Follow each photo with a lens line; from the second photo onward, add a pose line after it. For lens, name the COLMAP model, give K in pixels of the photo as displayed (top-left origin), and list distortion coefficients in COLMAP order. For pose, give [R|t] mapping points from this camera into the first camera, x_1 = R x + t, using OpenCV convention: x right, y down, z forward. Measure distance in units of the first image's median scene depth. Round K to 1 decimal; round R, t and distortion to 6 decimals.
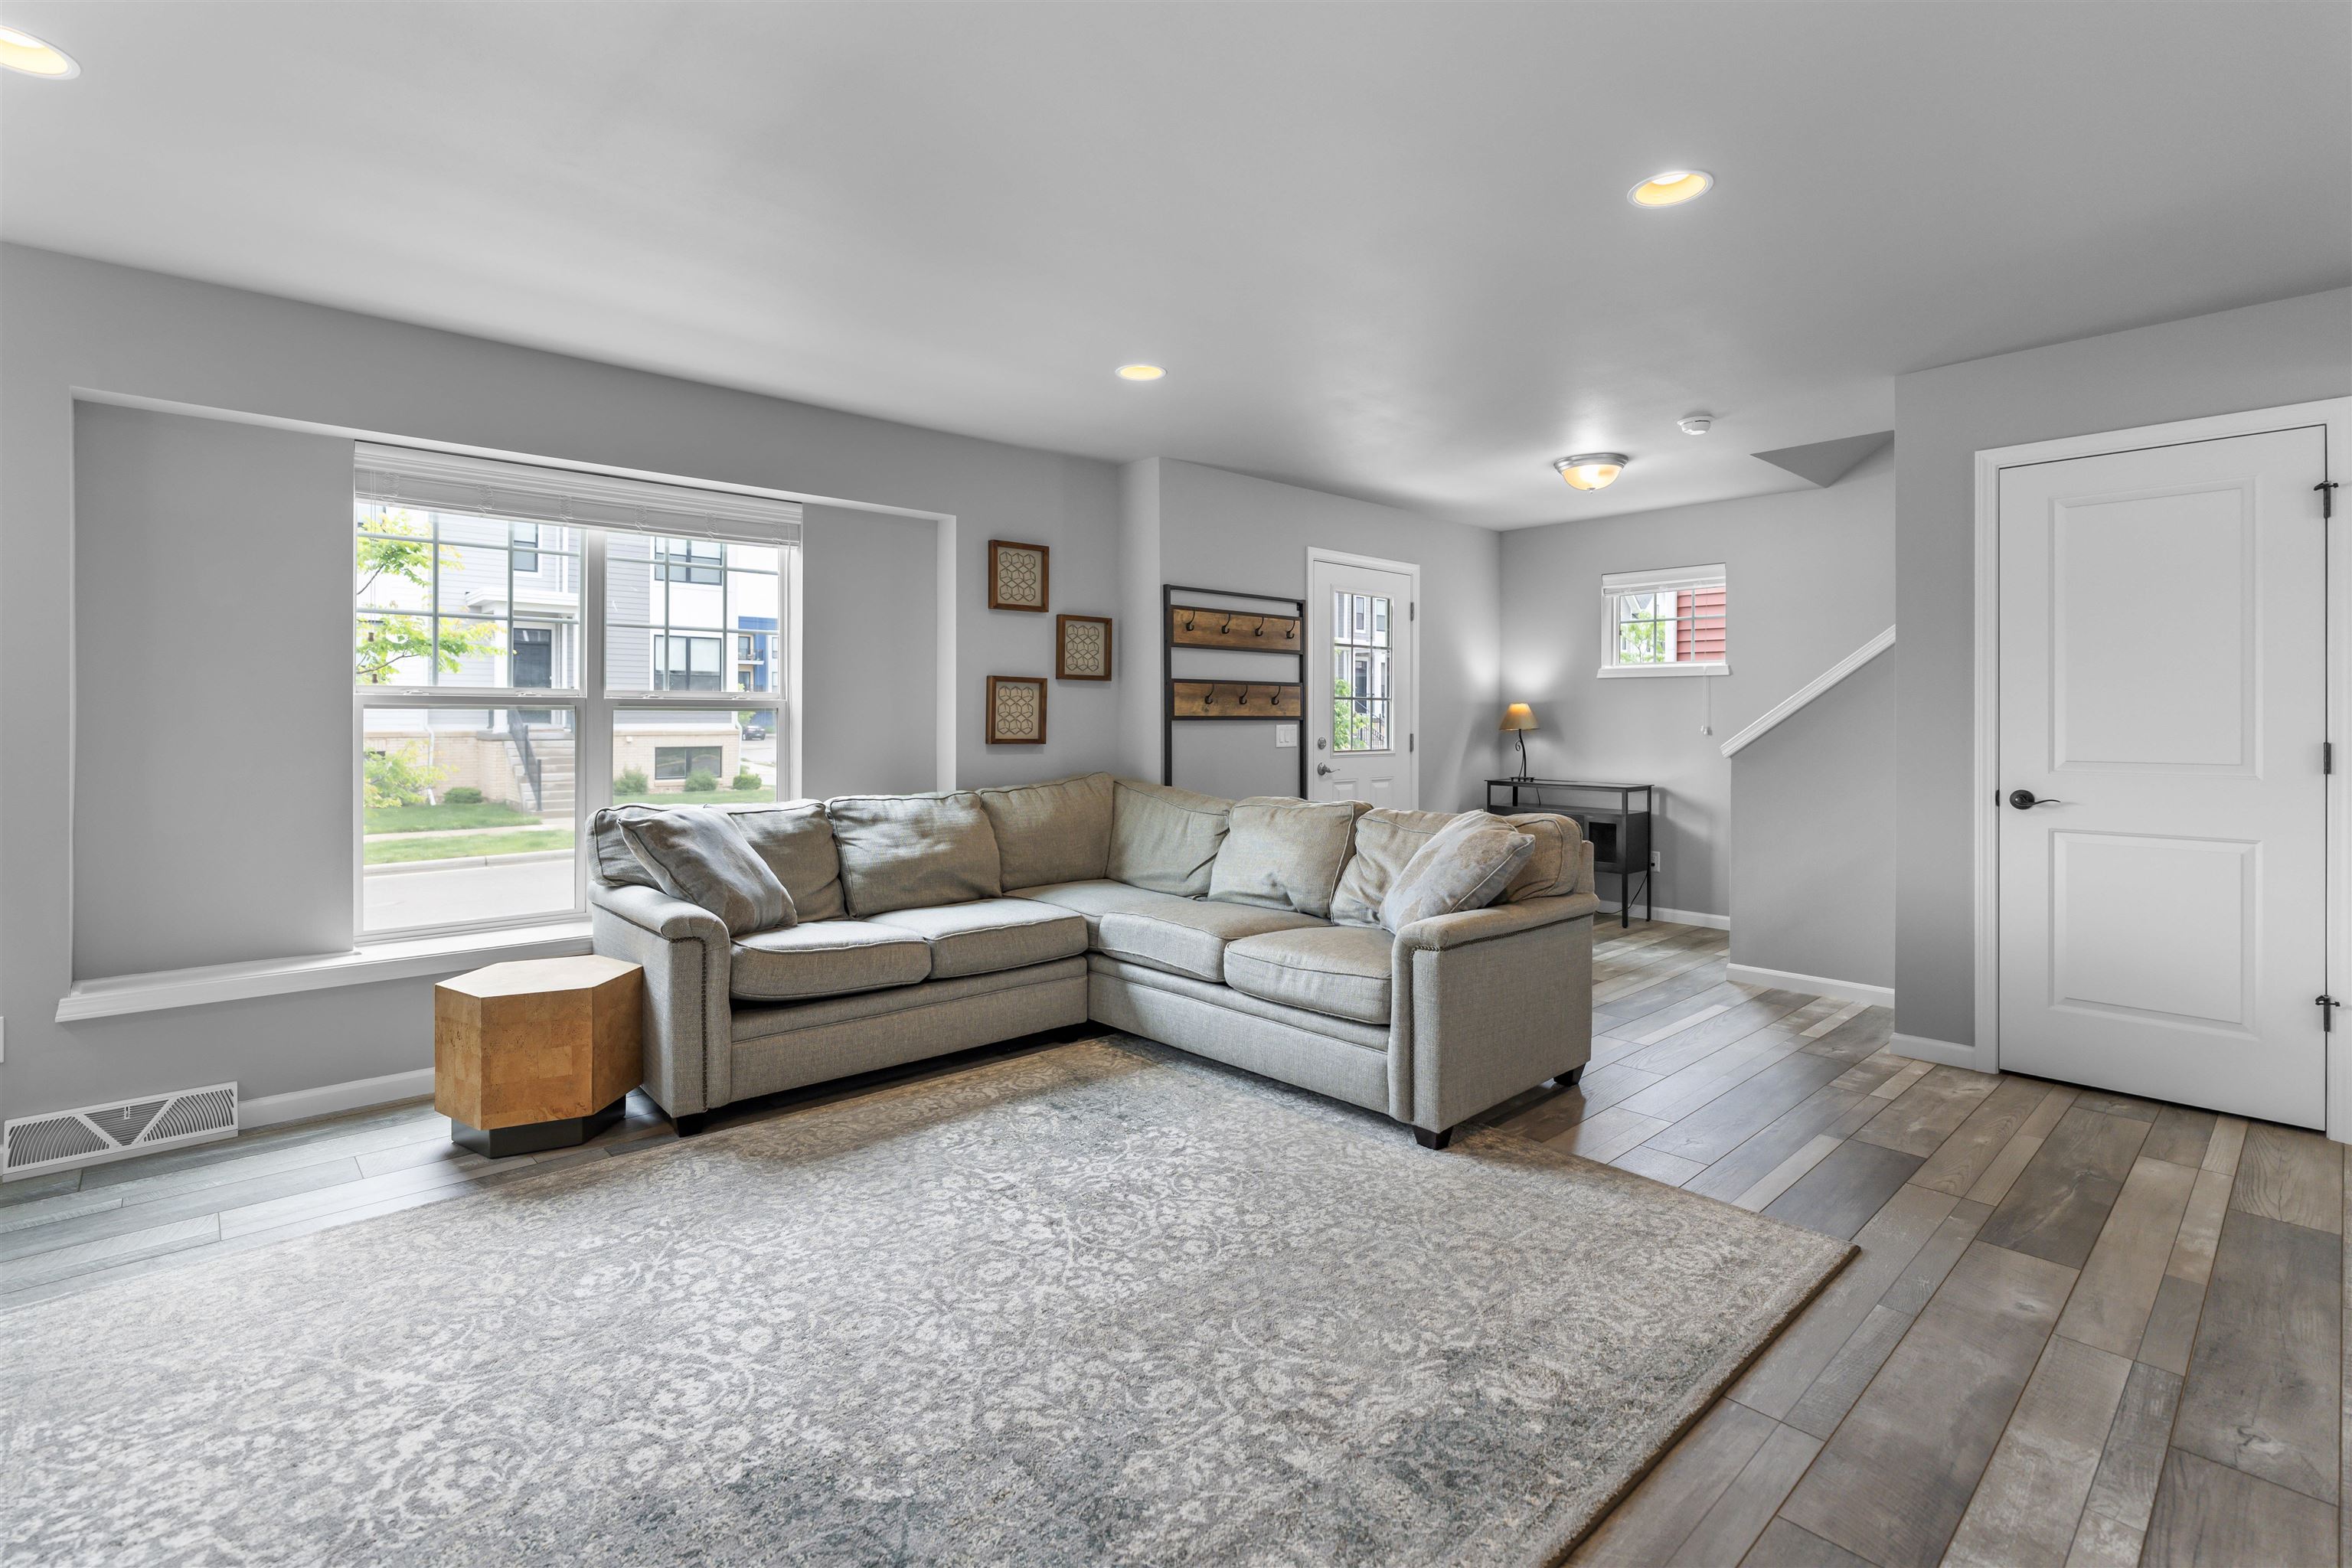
lens RADIAL K [[1081.6, 0, 1170.3], [0, 1081.6, 724.9], [0, 0, 1]] dist [-0.006808, -0.000135]
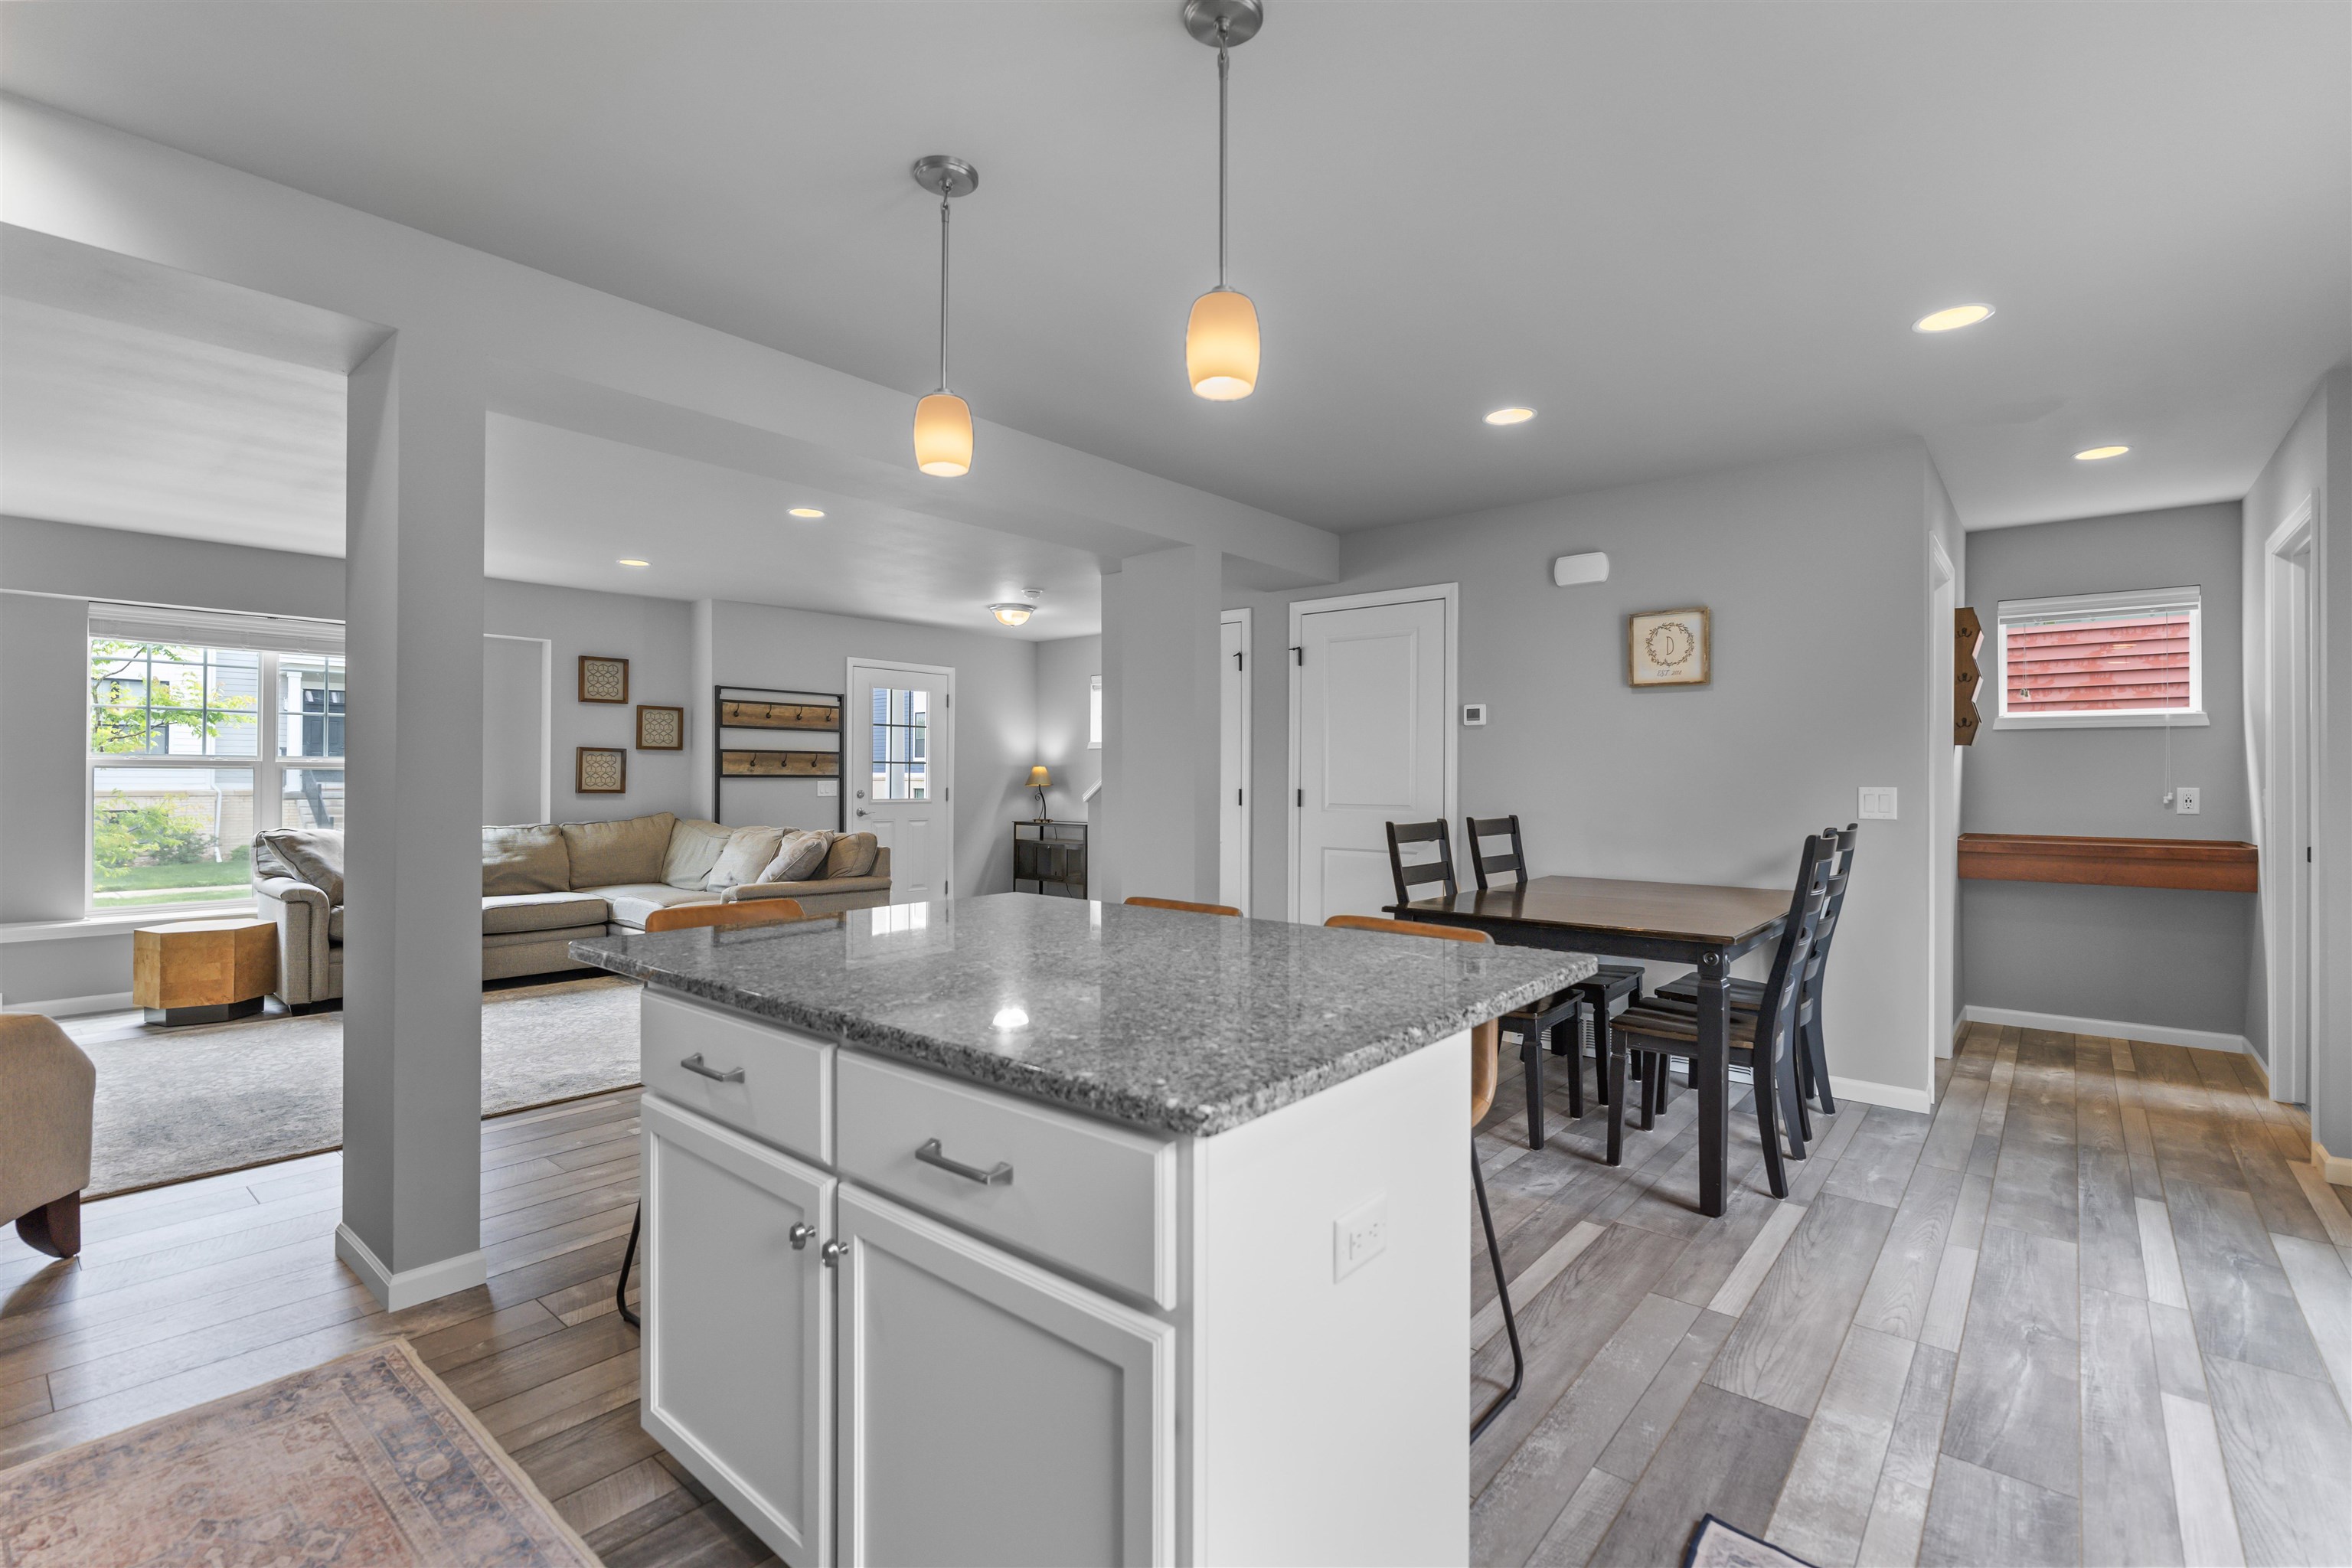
lens RADIAL K [[1054.0, 0, 1171.0], [0, 1054.0, 775.0], [0, 0, 1]] dist [-0.002102, 0.000515]
pose [[0.992226, 0.002375, 0.124430, 0.681072], [-0.001083, 0.999945, -0.010448, 0.010741], [-0.124448, 0.010232, 0.992173, -0.792234]]
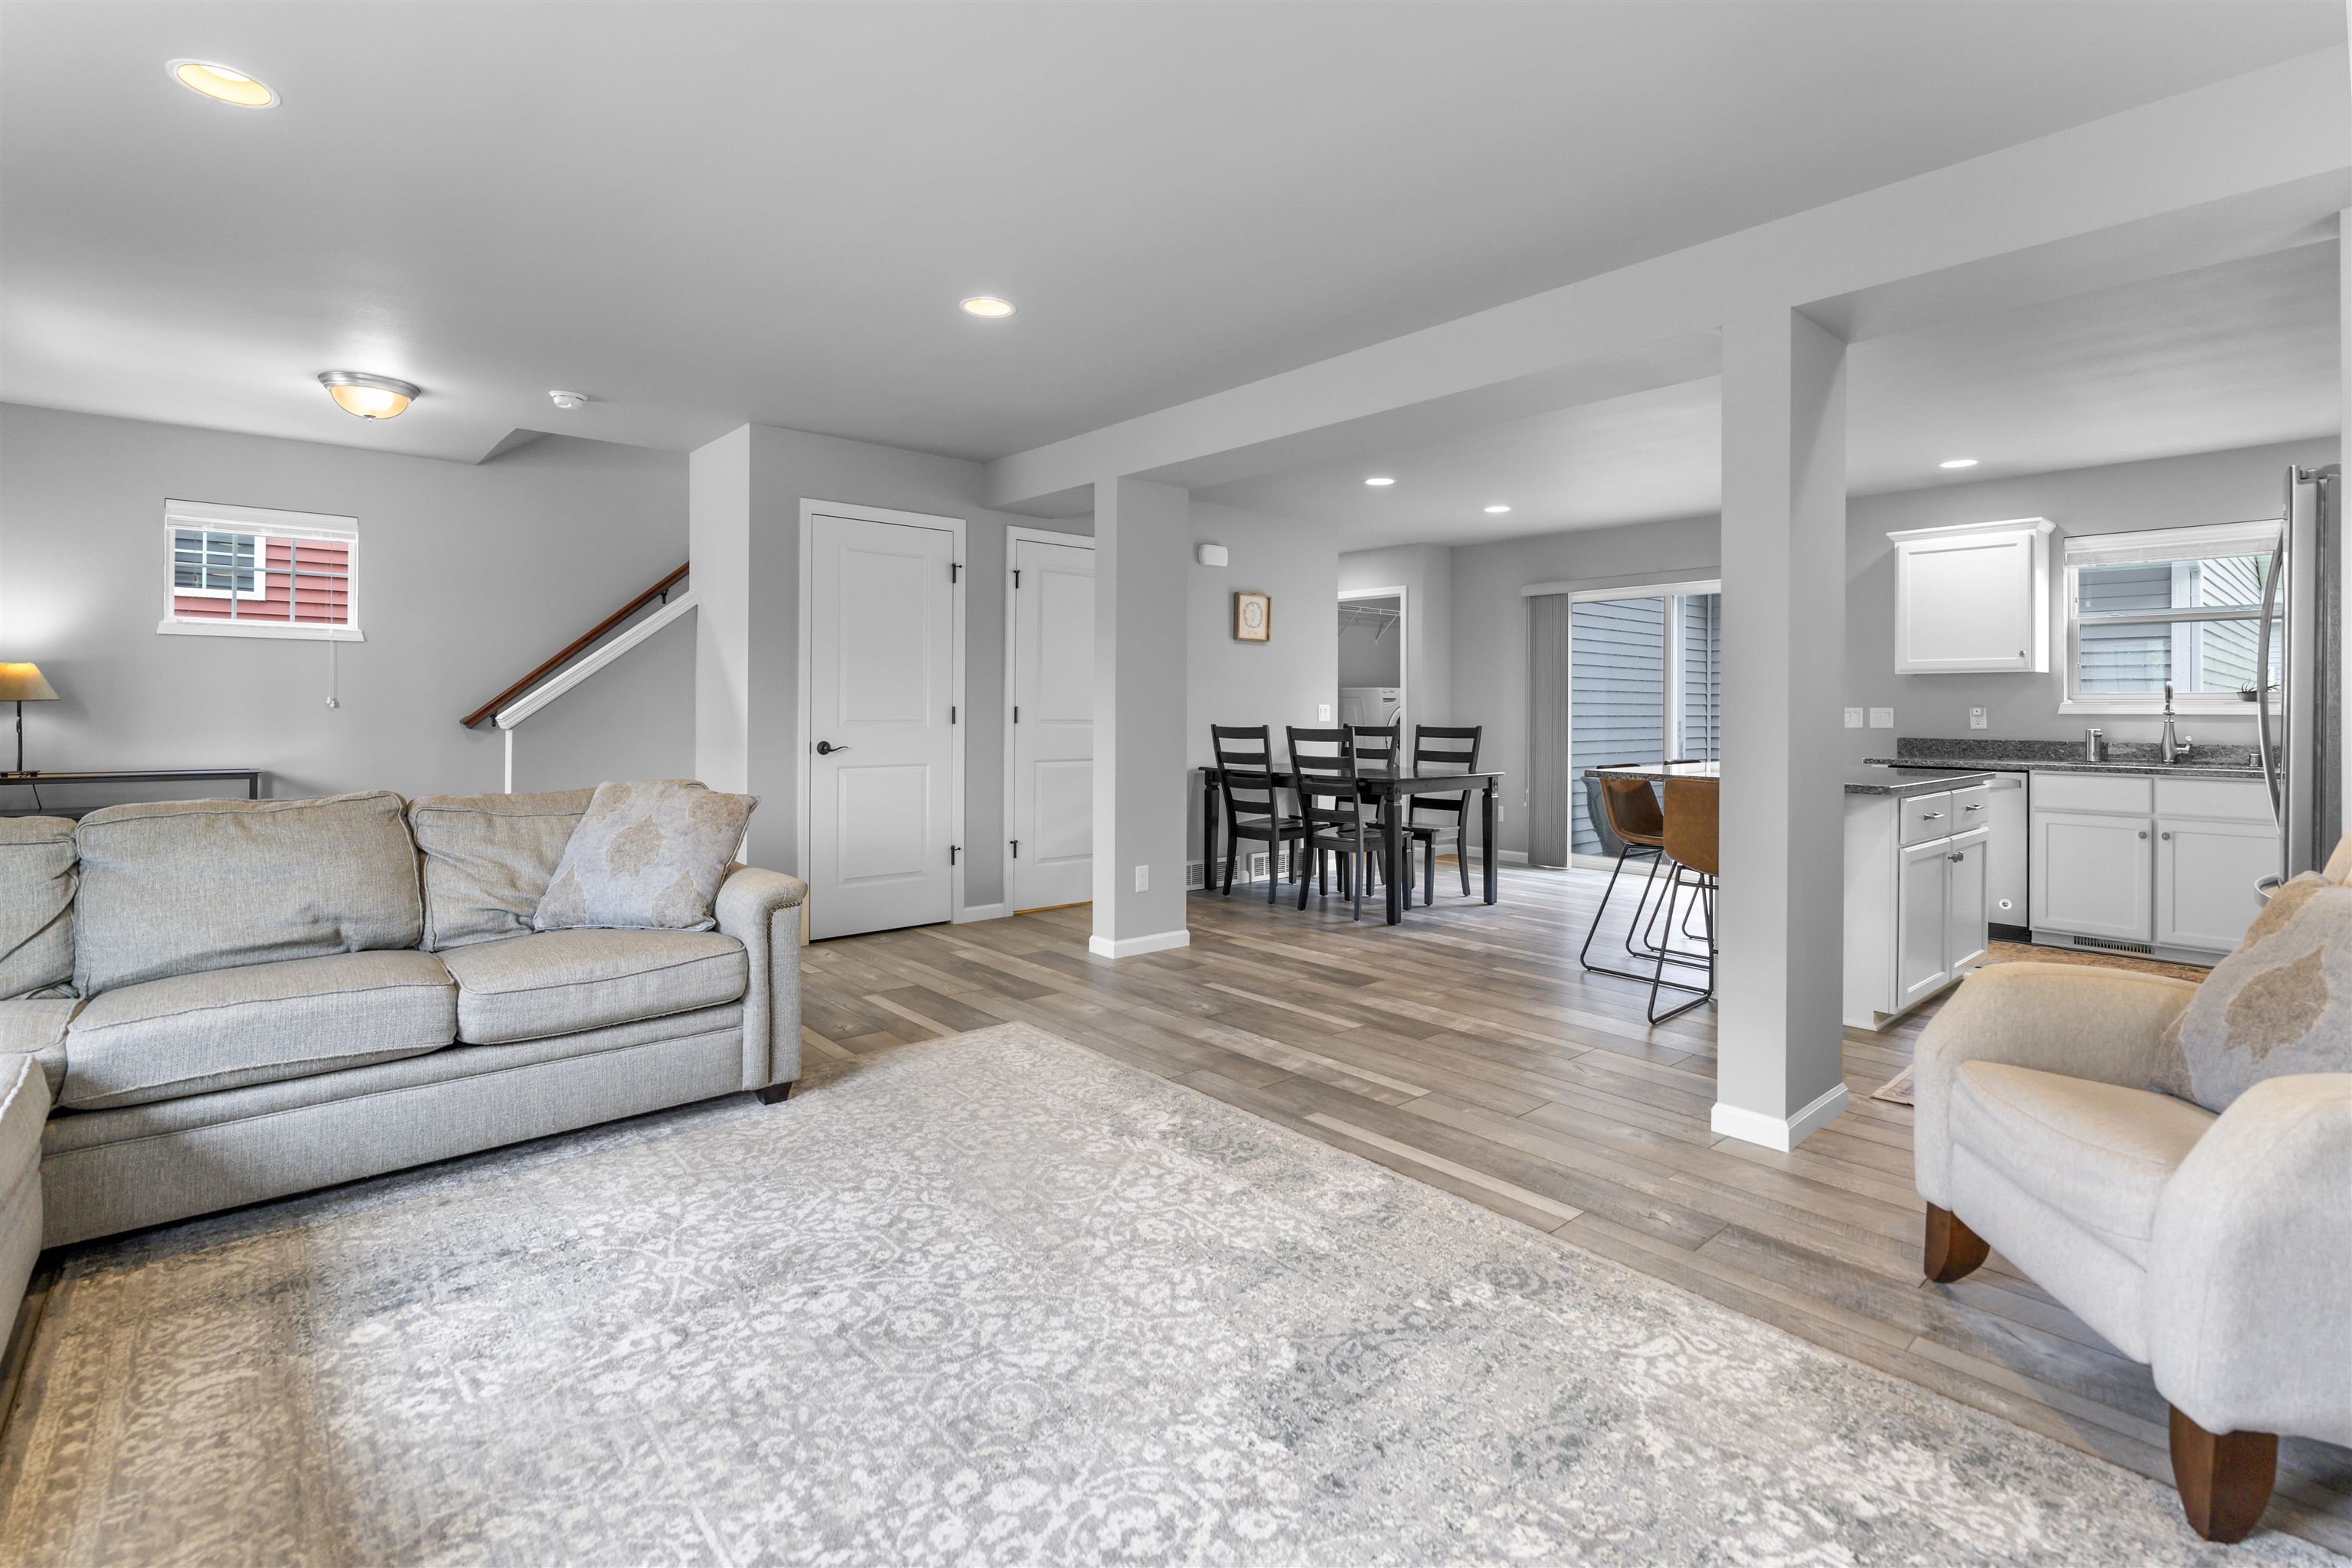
lens RADIAL K [[1085.3, 0, 1175.9], [0, 1085.3, 705.9], [0, 0, 1]] dist [-0.001550, 0.000198]
pose [[0.022003, -0.000455, 0.999758, -0.713239], [-0.002098, 0.999998, 0.000501, 0.013046], [-0.999756, -0.002108, 0.022002, 0.548777]]
